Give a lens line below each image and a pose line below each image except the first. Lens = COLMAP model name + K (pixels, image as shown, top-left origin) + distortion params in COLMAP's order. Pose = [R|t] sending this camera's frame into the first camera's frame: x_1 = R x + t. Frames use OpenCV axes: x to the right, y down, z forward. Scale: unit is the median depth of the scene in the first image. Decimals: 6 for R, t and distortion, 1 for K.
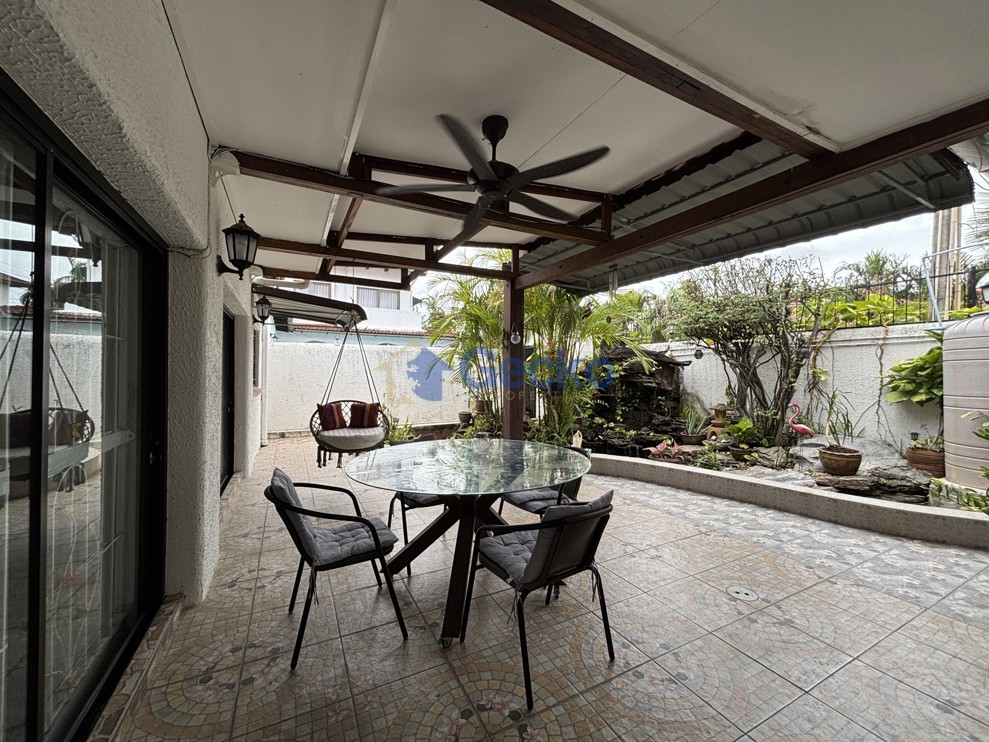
lens RADIAL K [[397.9, 0, 495.9], [0, 397.9, 372.6], [0, 0, 1]] dist [0.001181, 0.001644]
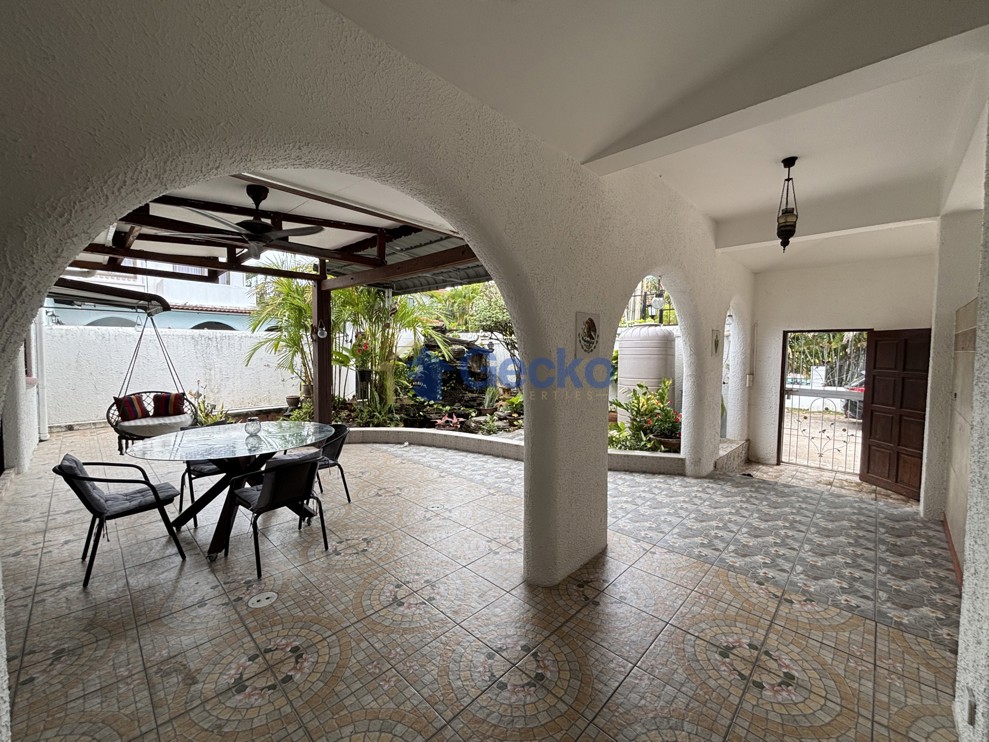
lens RADIAL K [[397.9, 0, 494.6], [0, 397.9, 369.6], [0, 0, 1]] dist [0.001181, 0.001644]
pose [[0.948185, -0.013708, 0.317423, 0.146776], [-0.002290, 0.998748, 0.049971, -0.037788], [-0.317710, -0.048109, 0.946967, -0.255433]]
